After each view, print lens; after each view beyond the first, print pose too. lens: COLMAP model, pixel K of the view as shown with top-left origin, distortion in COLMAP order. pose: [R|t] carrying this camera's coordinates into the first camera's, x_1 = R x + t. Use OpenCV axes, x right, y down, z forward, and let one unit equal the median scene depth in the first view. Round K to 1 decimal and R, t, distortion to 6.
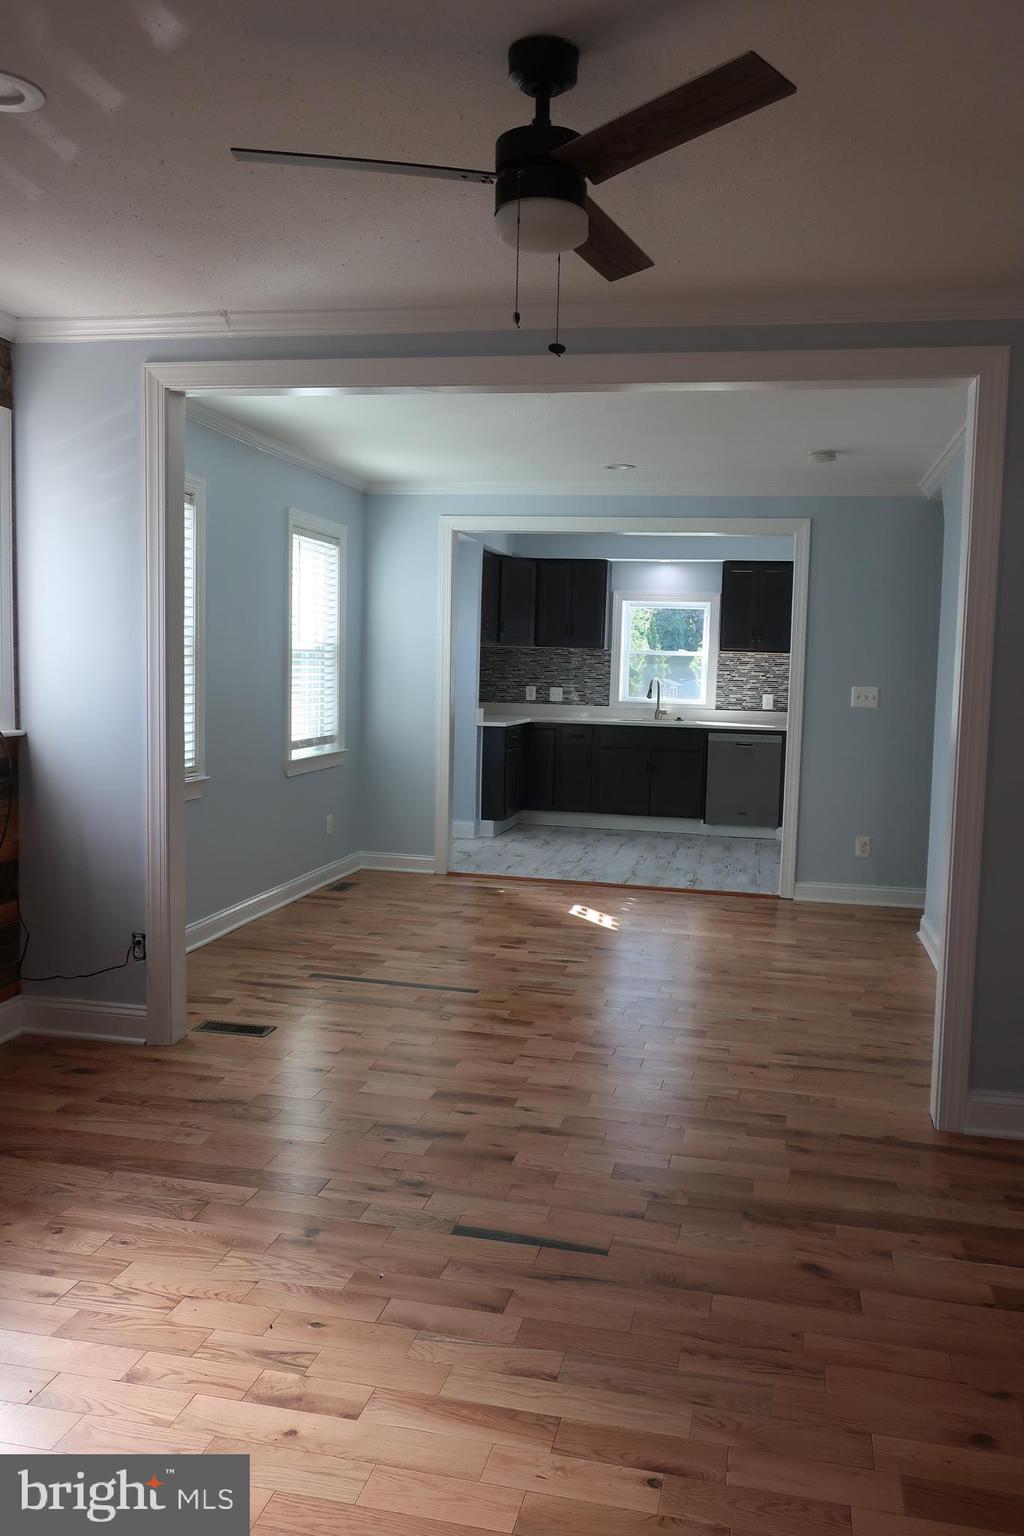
lens RADIAL K [[1217.1, 0, 516.0], [0, 1217.1, 764.7], [0, 0, 1]] dist [-0.002365, 0.001684]
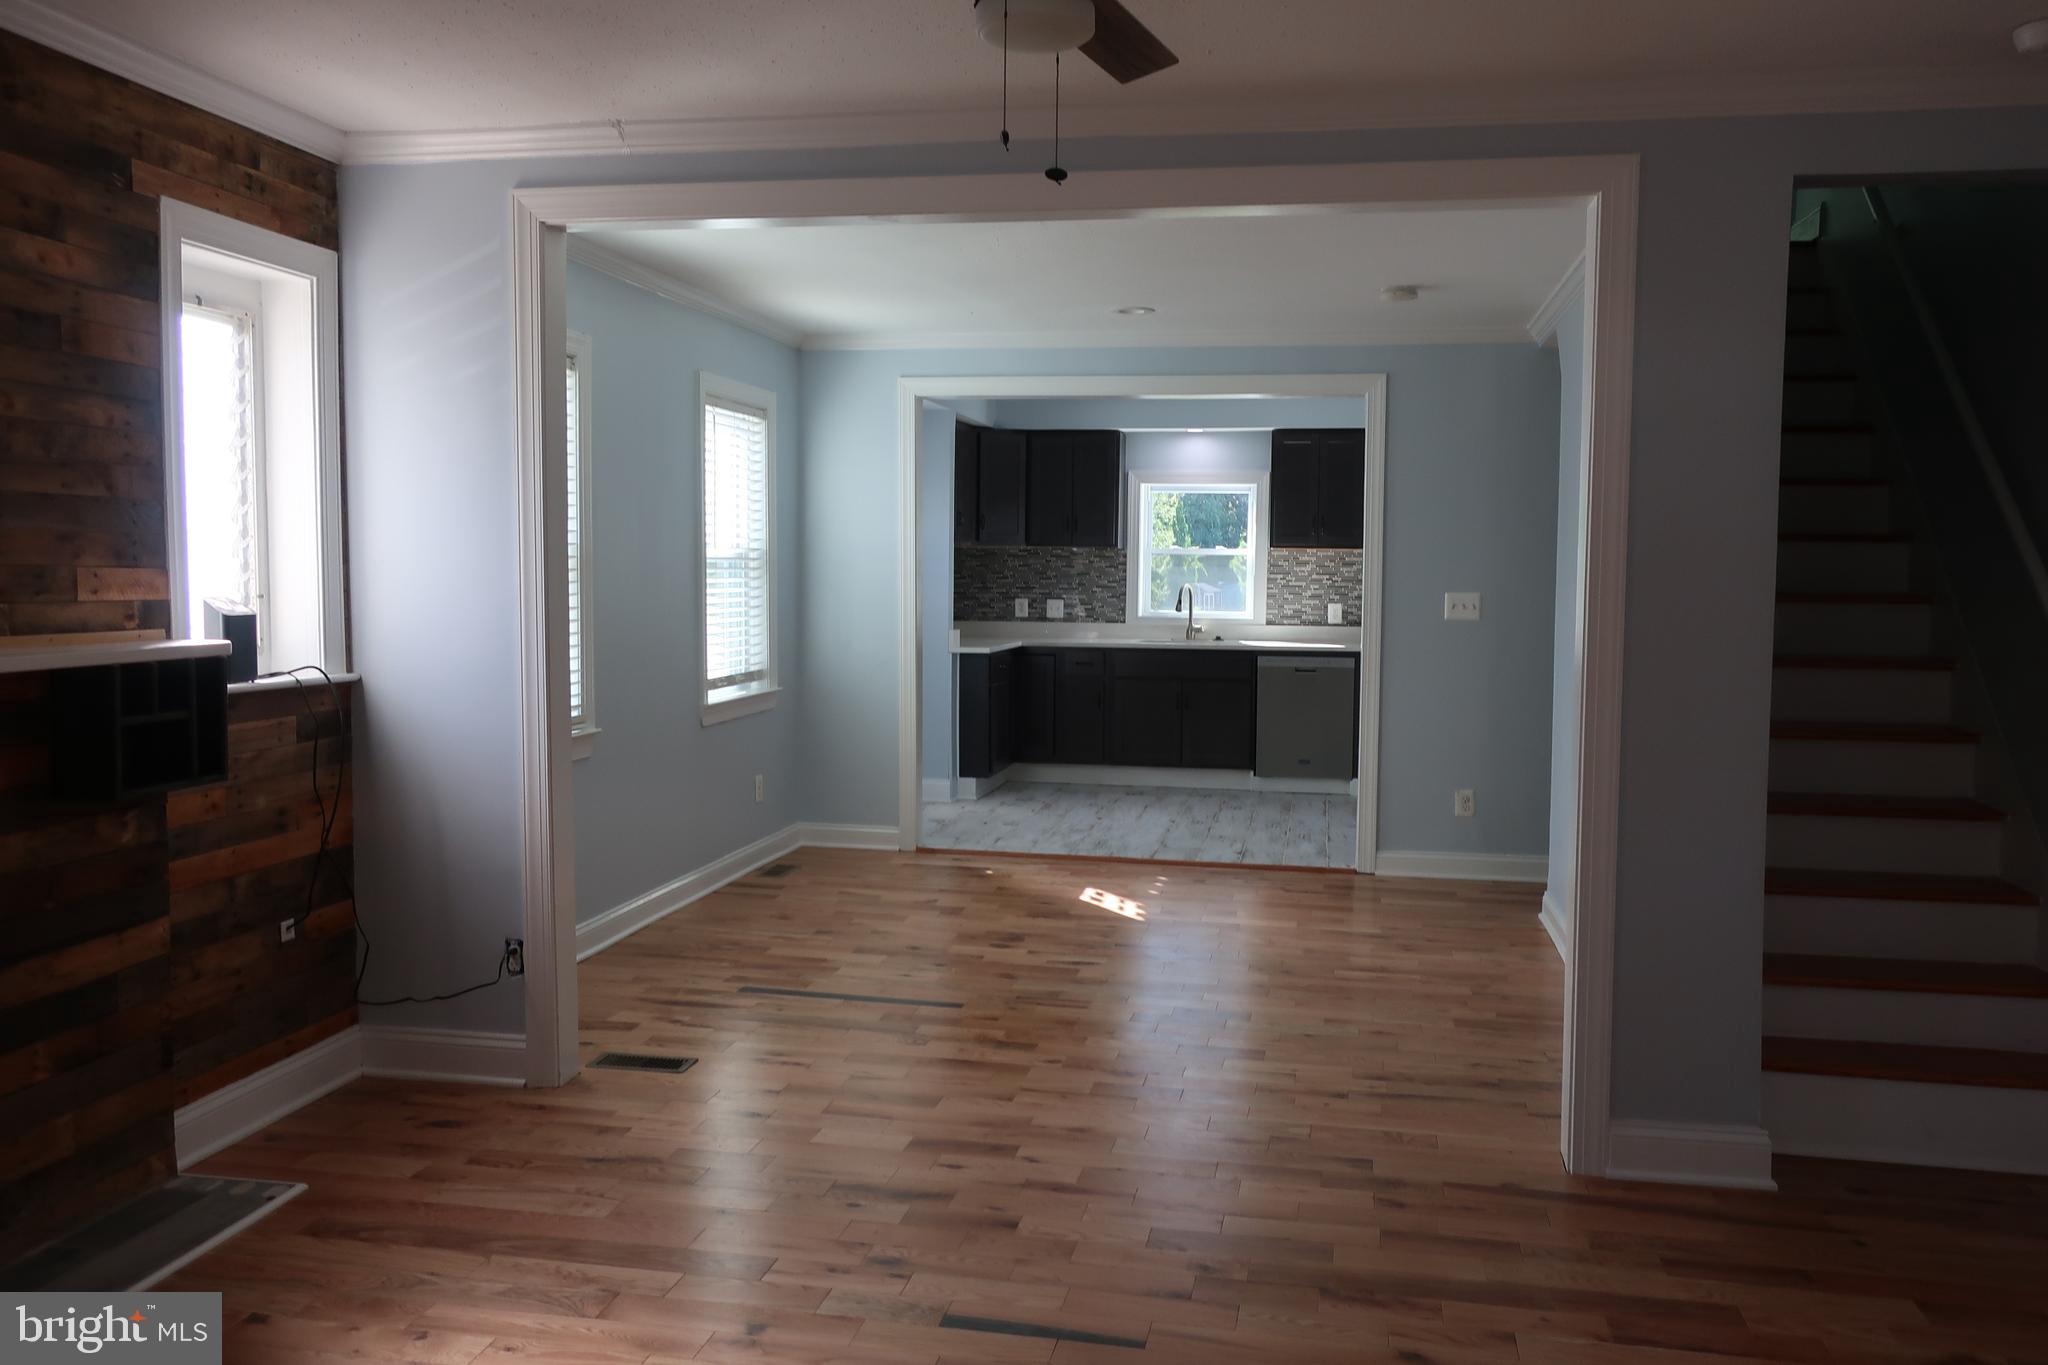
lens RADIAL K [[1622.8, 0, 1028.0], [0, 1622.8, 677.2], [0, 0, 1]] dist [-0.002365, 0.001684]
pose [[0.999658, -0.019808, 0.017046, -0.003625], [0.020052, 0.999696, -0.014316, -0.002388], [-0.016757, 0.014653, 0.999752, -0.011143]]
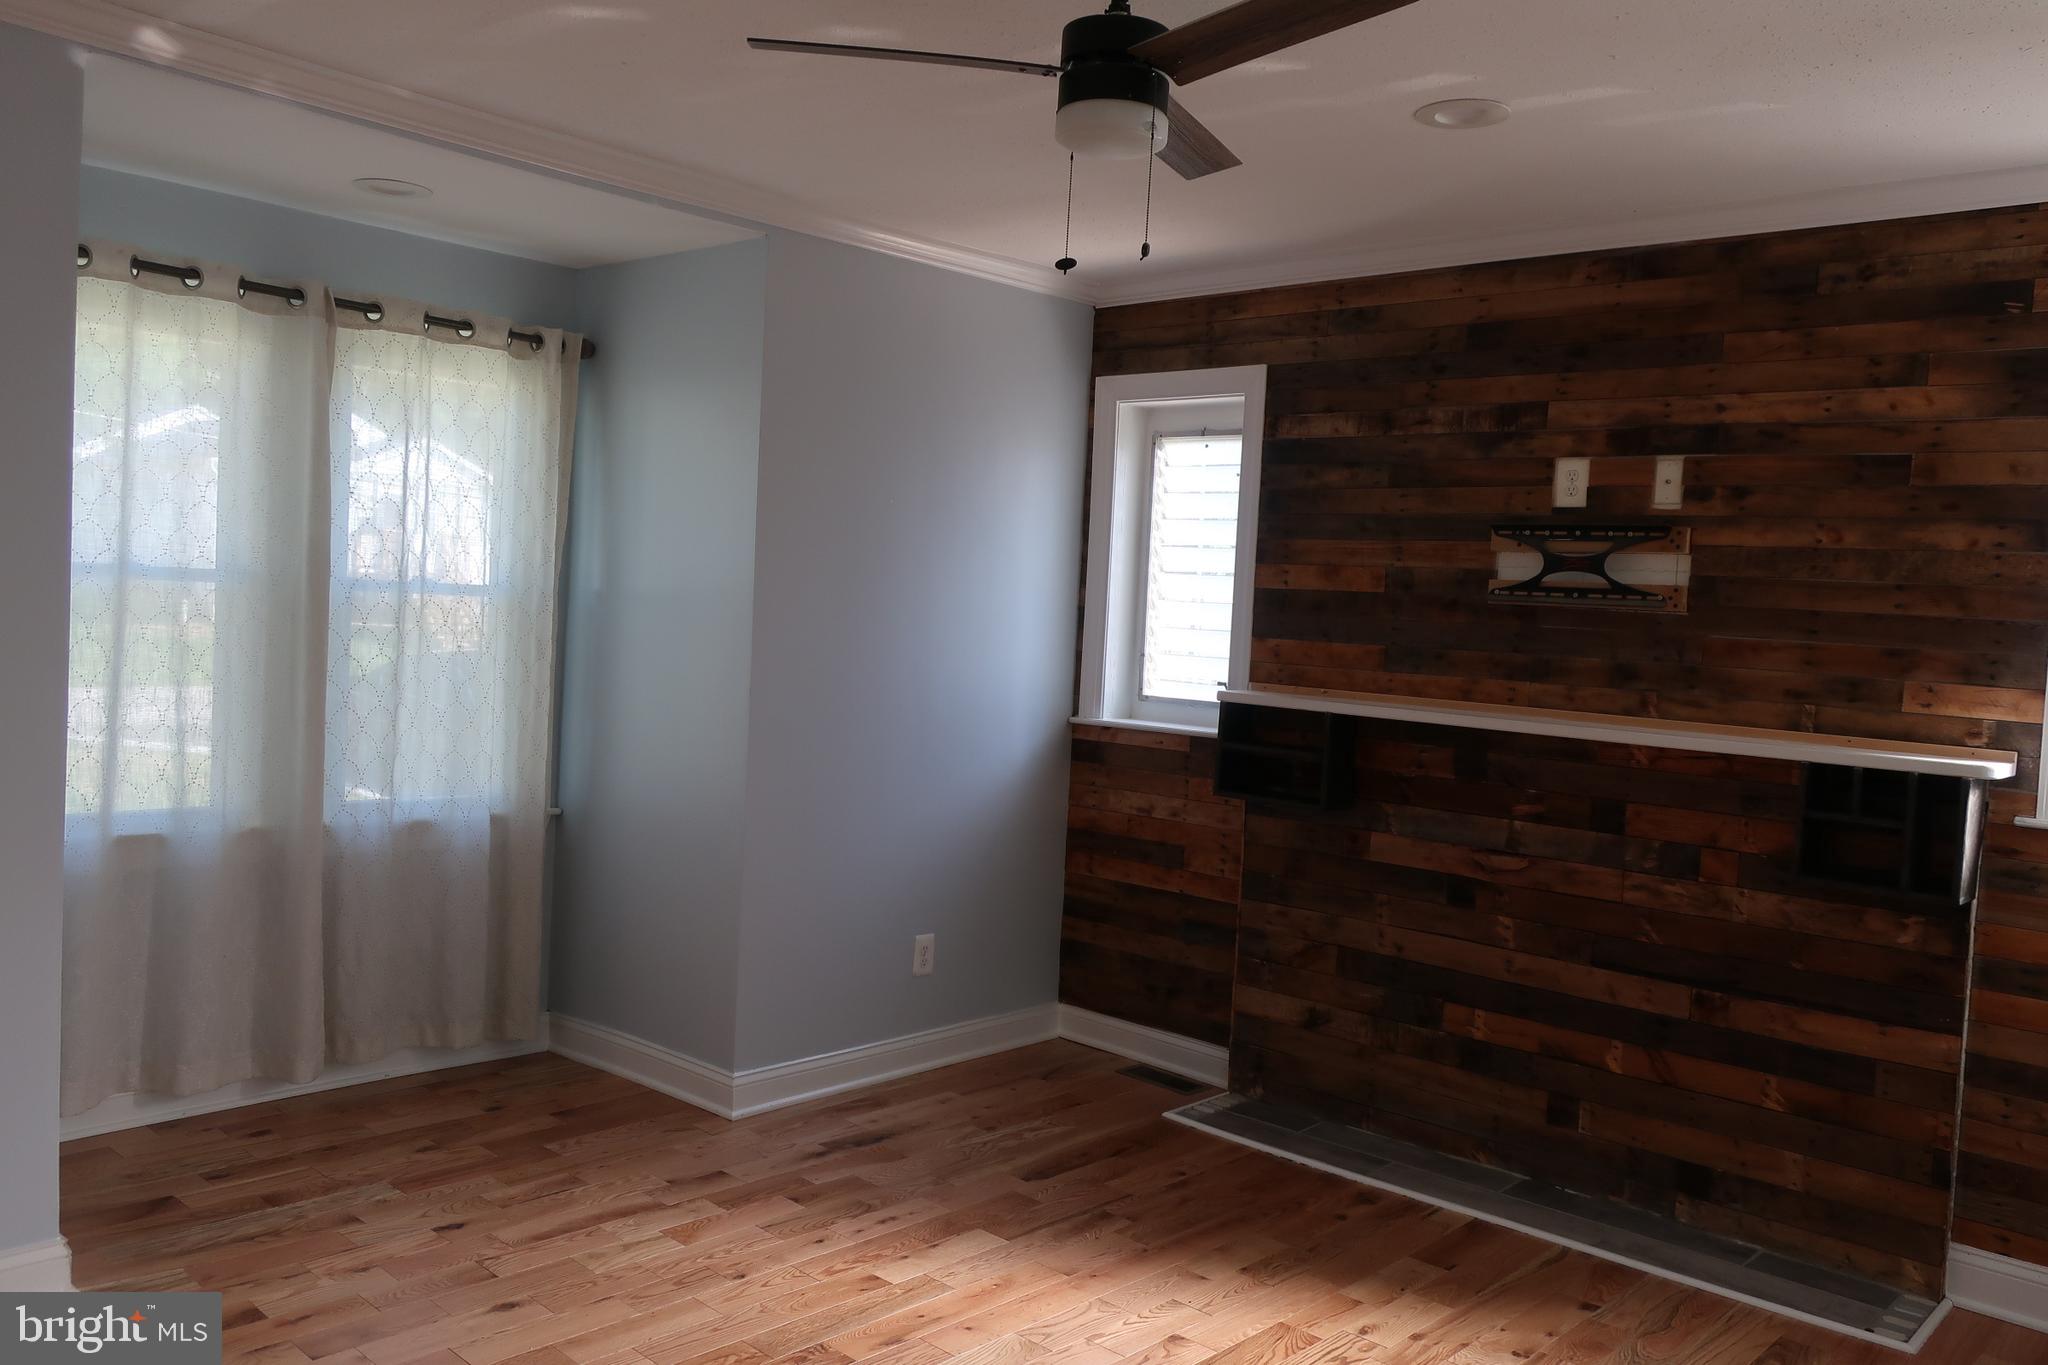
lens RADIAL K [[1622.2, 0, 1024.0], [0, 1622.2, 682.5], [0, 0, 1]] dist [0.005139, 0.009384]
pose [[-0.501608, -0.010130, -0.865035, 0.388266], [-0.137278, 0.988193, 0.068032, -0.052605], [0.854133, 0.152876, -0.497077, 0.599119]]
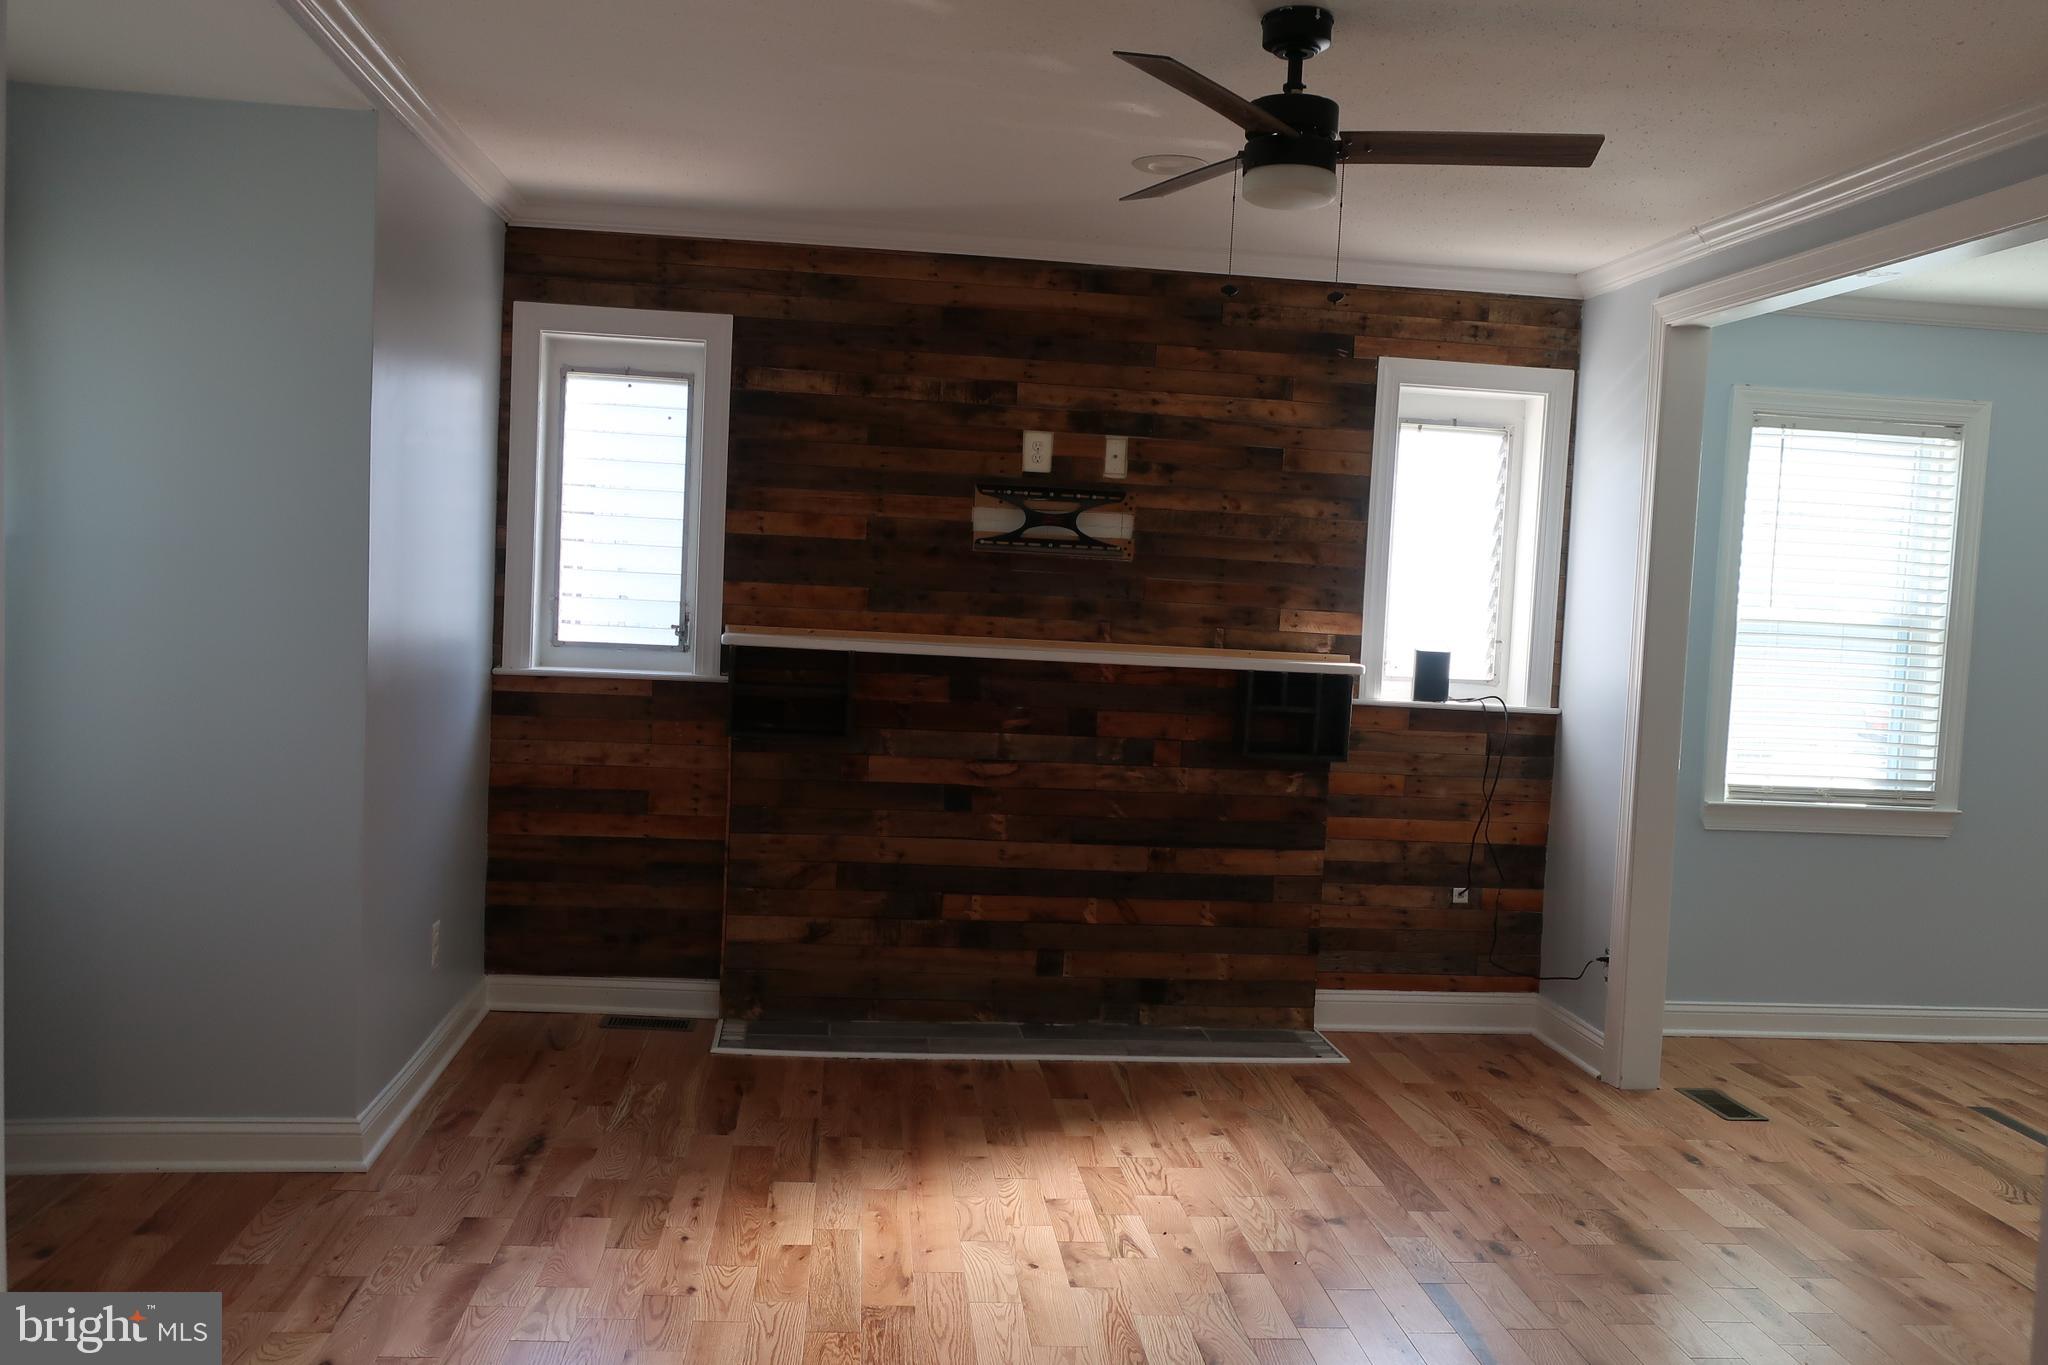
lens RADIAL K [[1622.2, 0, 1024.0], [0, 1622.2, 682.5], [0, 0, 1]] dist [0.005139, 0.009384]
pose [[0.314314, 0.049792, -0.948012, 0.476569], [-0.119643, 0.992739, 0.012473, -0.011006], [0.941750, 0.109503, 0.317989, 0.160764]]
